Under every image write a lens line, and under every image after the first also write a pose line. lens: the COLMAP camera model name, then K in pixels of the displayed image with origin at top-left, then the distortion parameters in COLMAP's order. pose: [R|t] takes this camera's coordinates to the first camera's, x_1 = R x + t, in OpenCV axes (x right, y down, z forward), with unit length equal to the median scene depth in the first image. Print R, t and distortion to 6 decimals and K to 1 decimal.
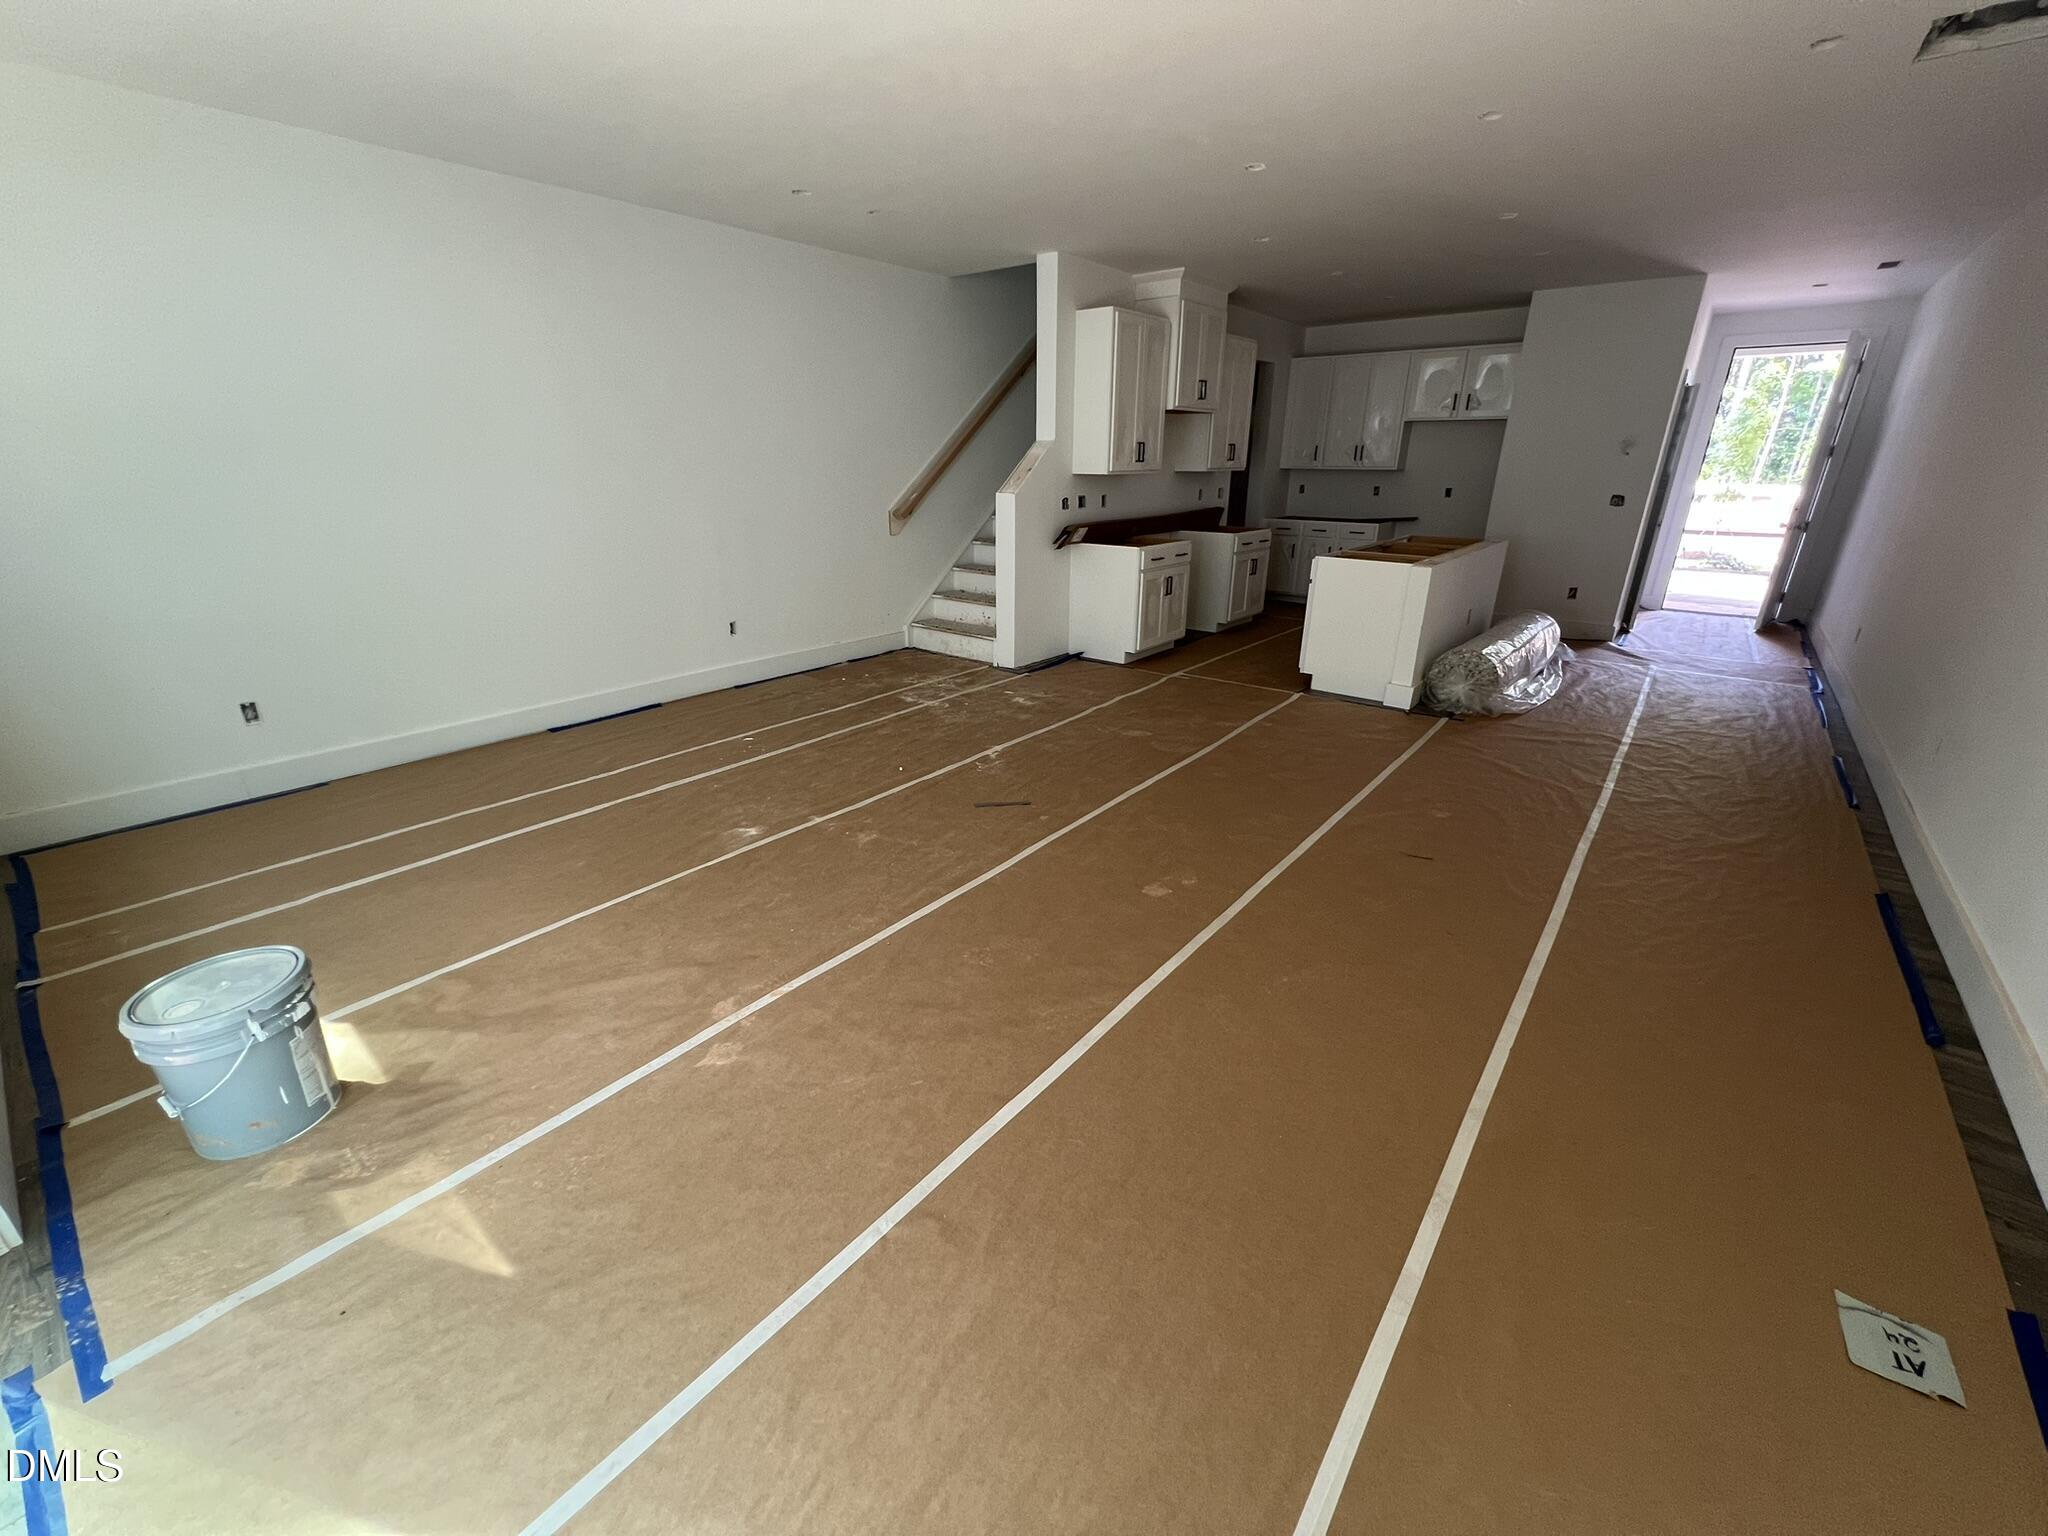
lens RADIAL K [[819.2, 0, 1021.9], [0, 819.2, 776.1], [0, 0, 1]] dist [-0.001427, -0.000357]
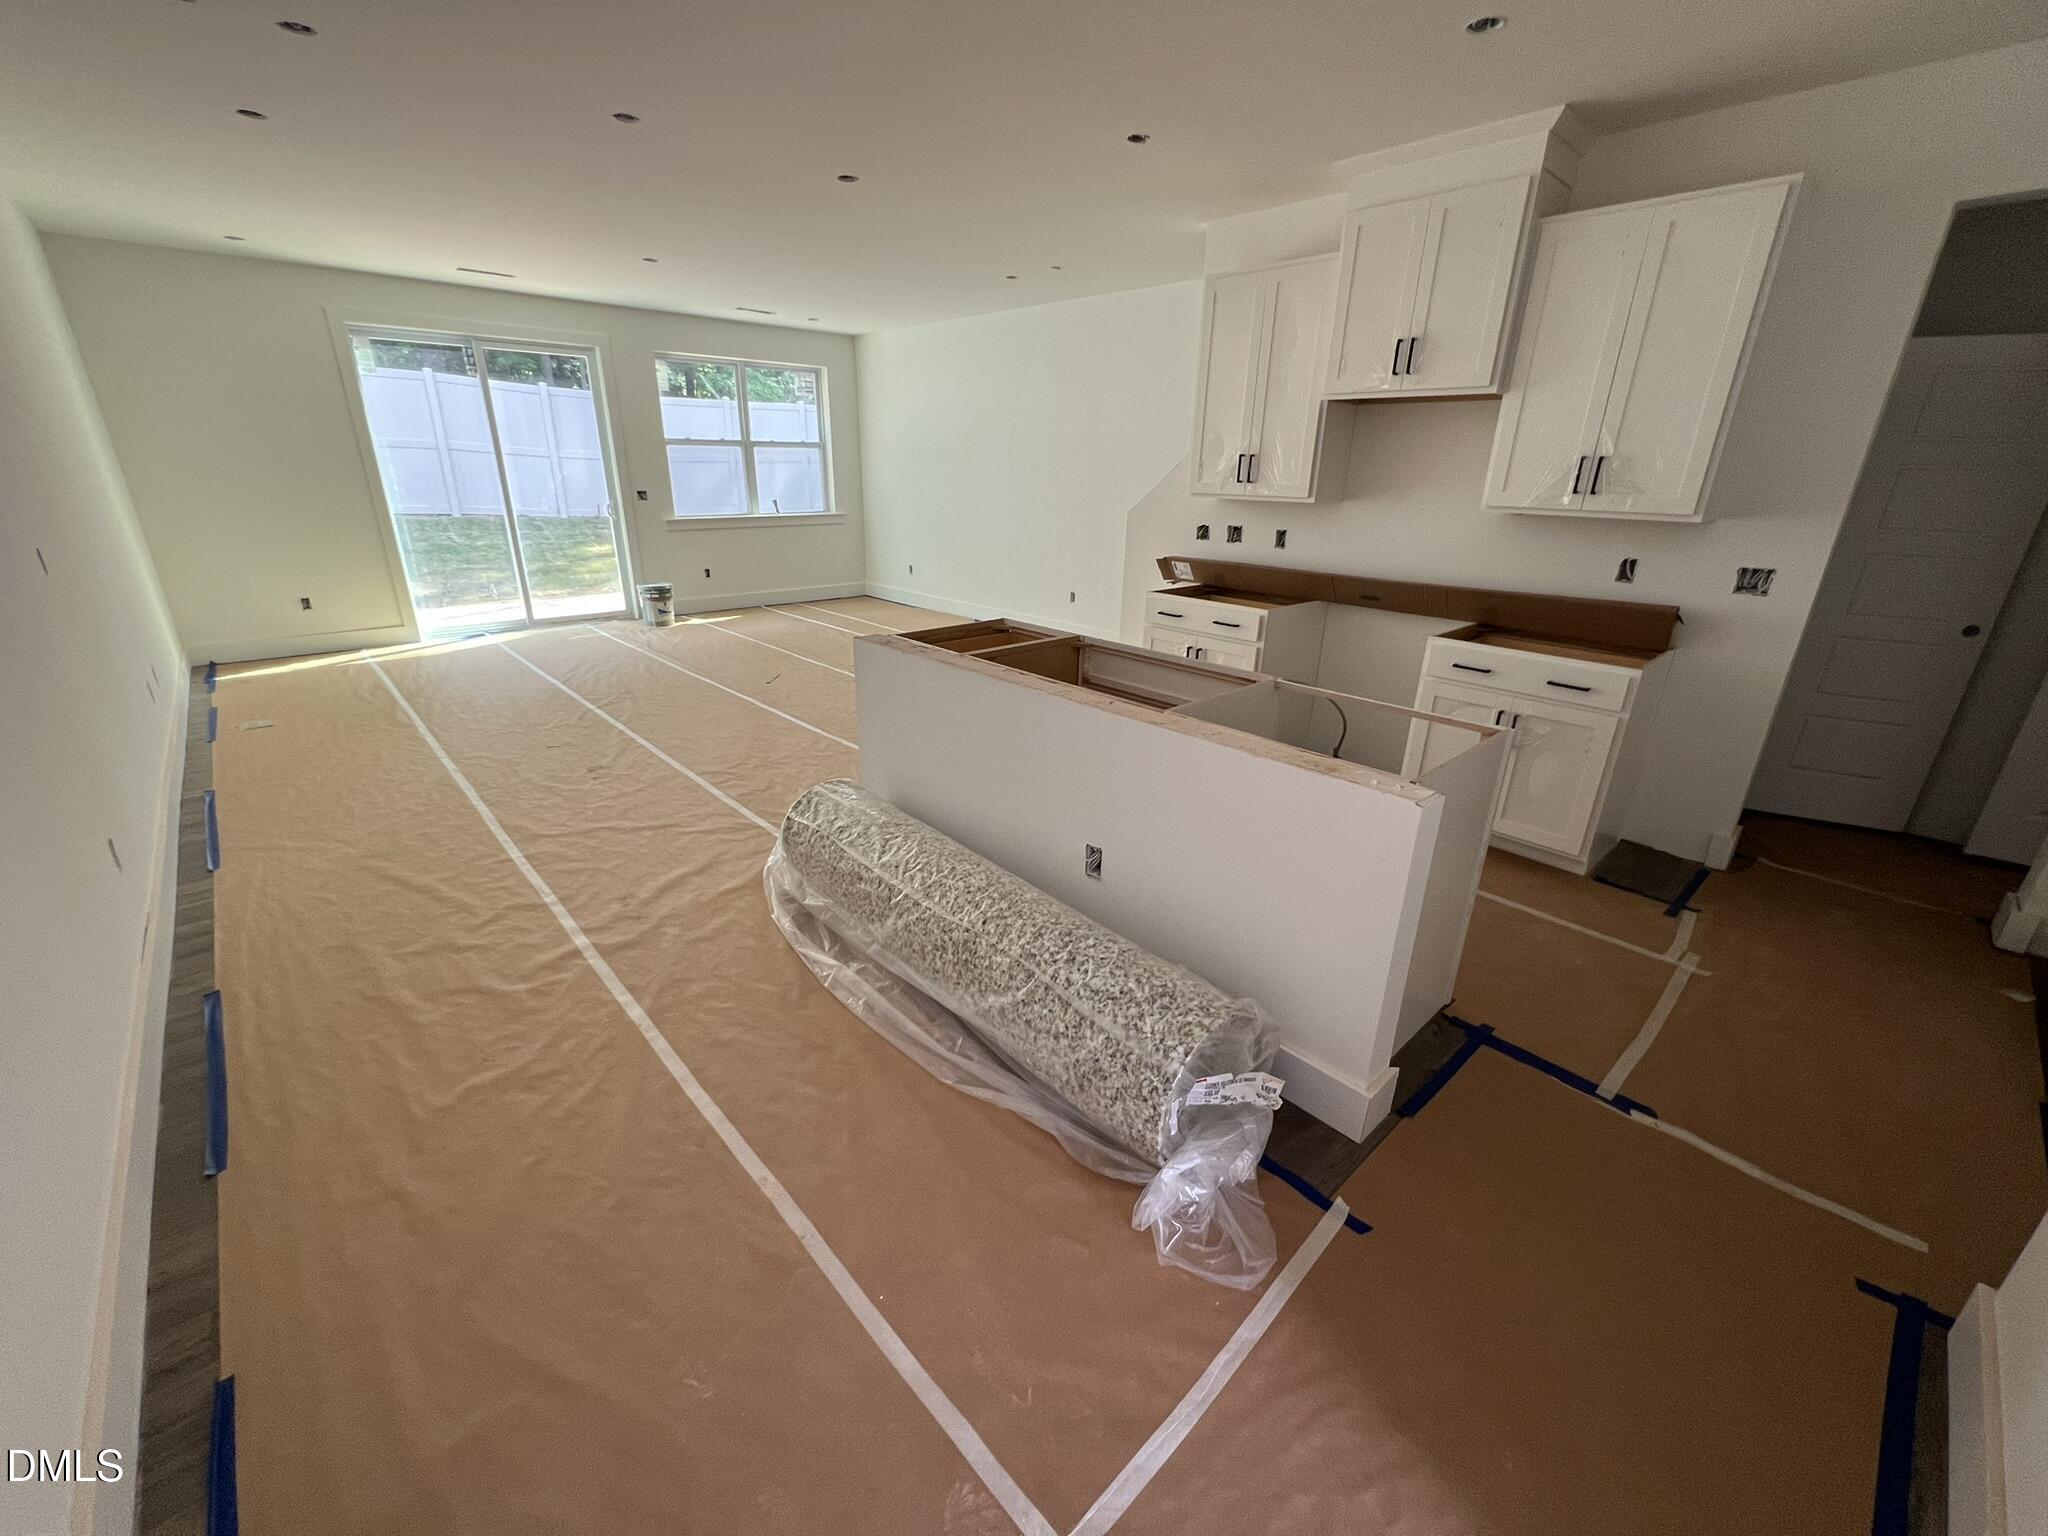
lens RADIAL K [[819.2, 0, 1030.1], [0, 819.2, 773.2], [0, 0, 1]] dist [-0.001427, -0.000357]
pose [[-0.138897, 0.343037, -0.928996, 0.882038], [-0.384006, 0.846035, 0.369817, -0.357278], [0.912824, 0.408106, 0.014217, 0.912019]]
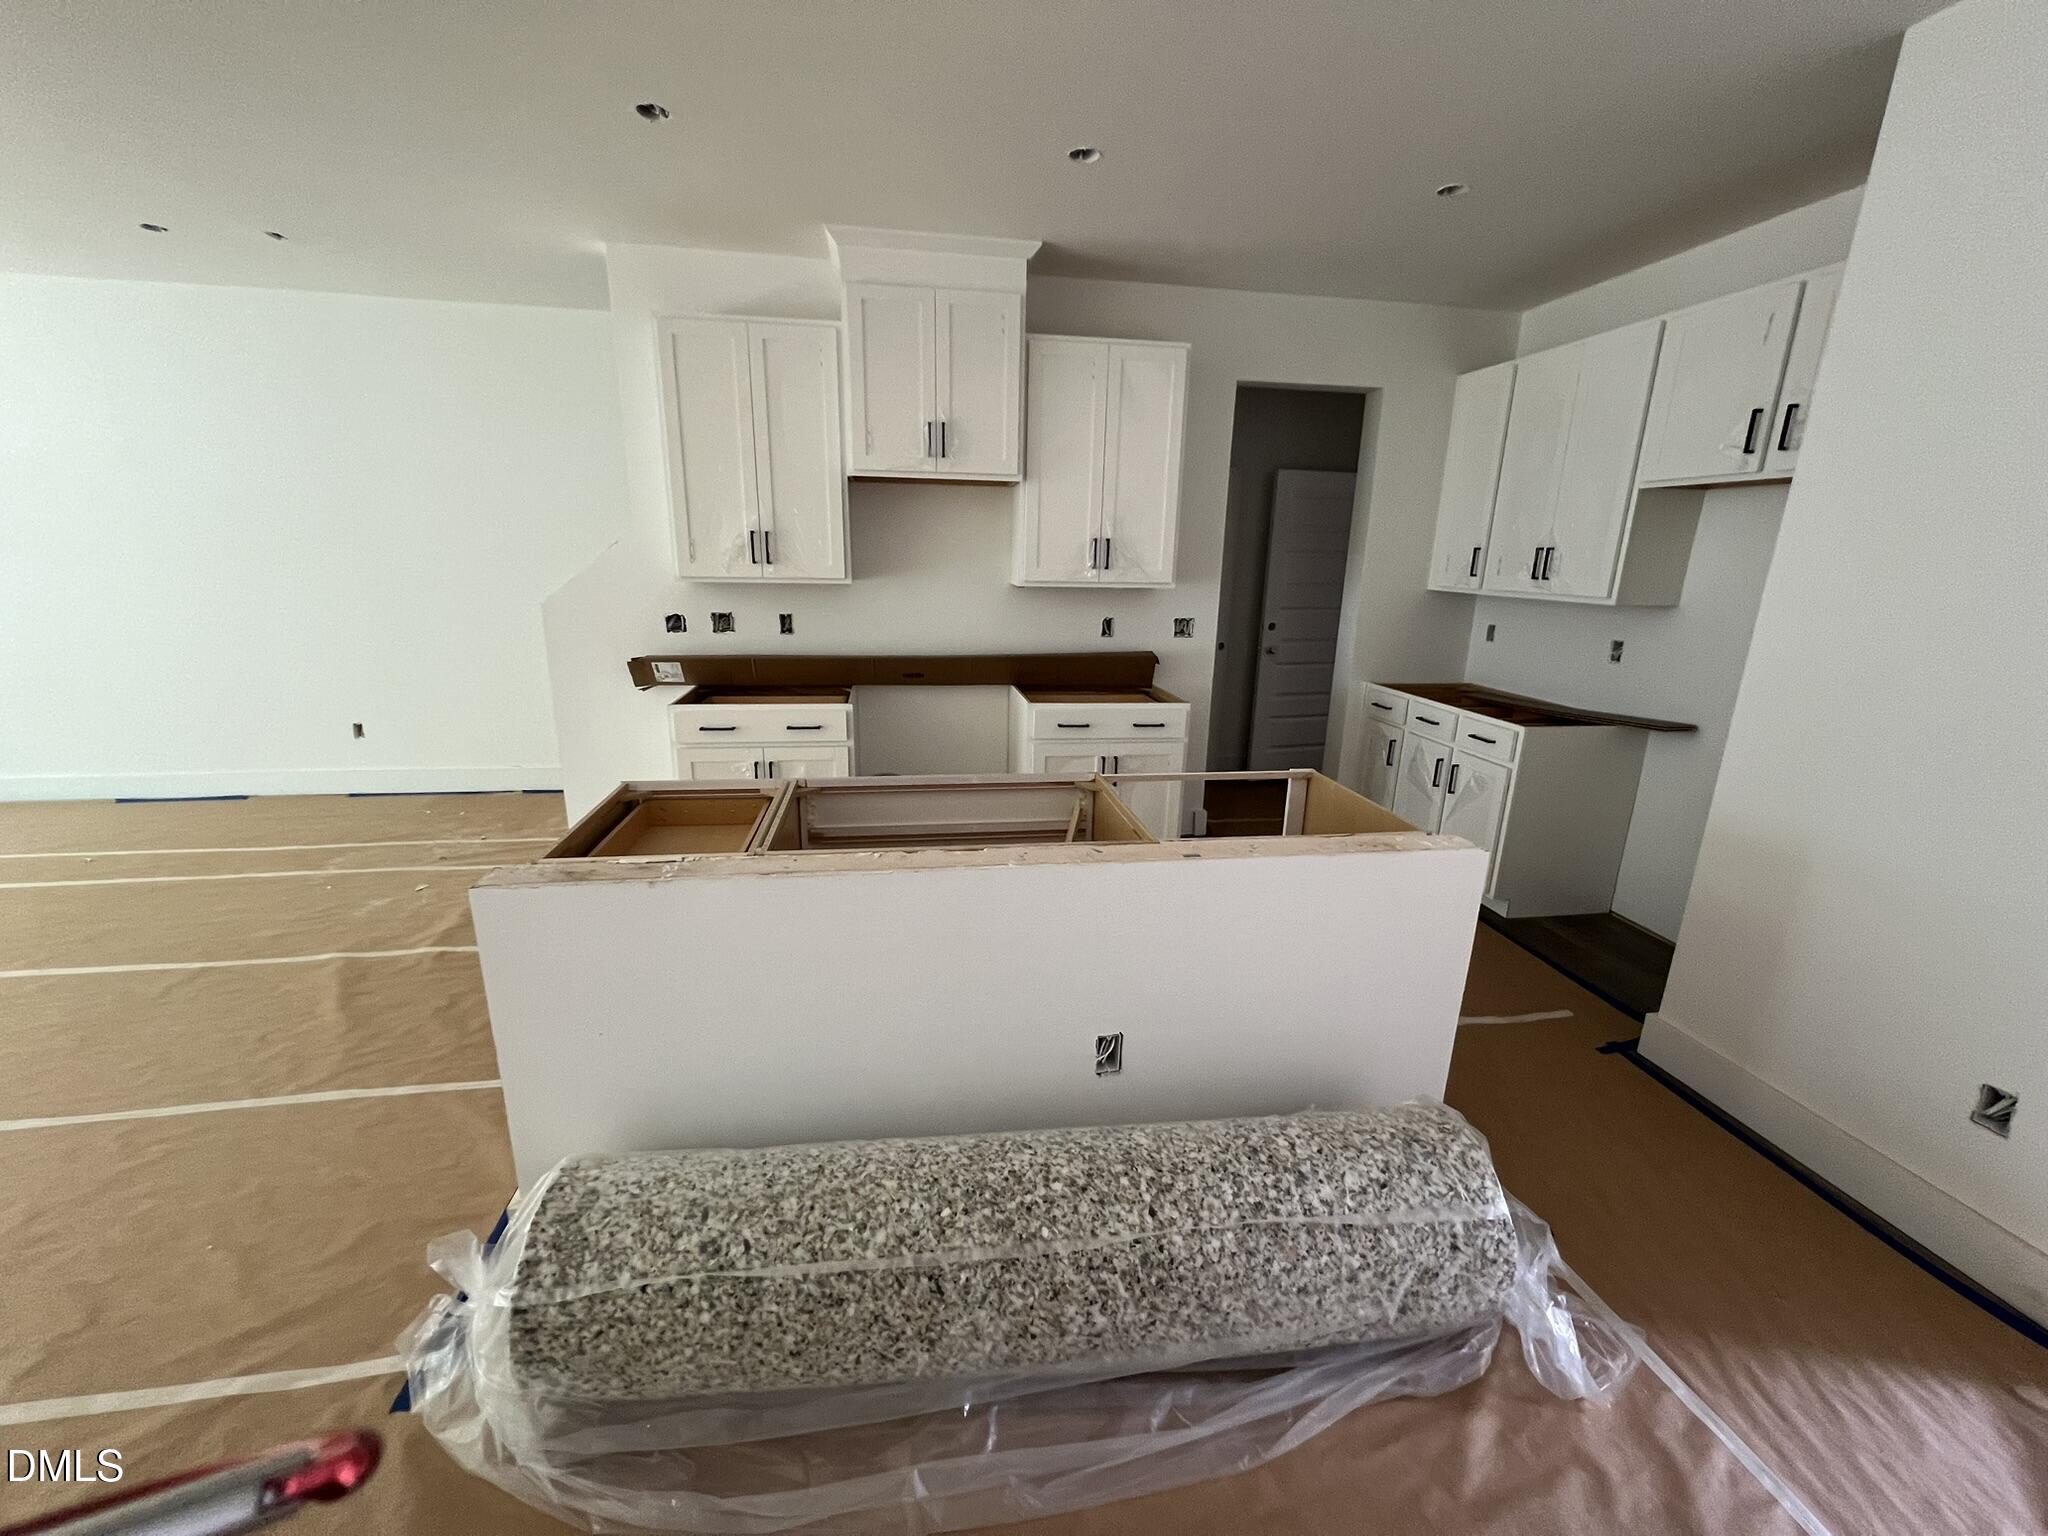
lens RADIAL K [[819.2, 0, 1018.8], [0, 819.2, 770.5], [0, 0, 1]] dist [-0.001427, -0.000357]
pose [[0.741056, 0.185542, -0.645299, 0.674103], [-0.263841, 0.964222, -0.025752, -0.270570], [0.617433, 0.189340, 0.763496, 0.684960]]
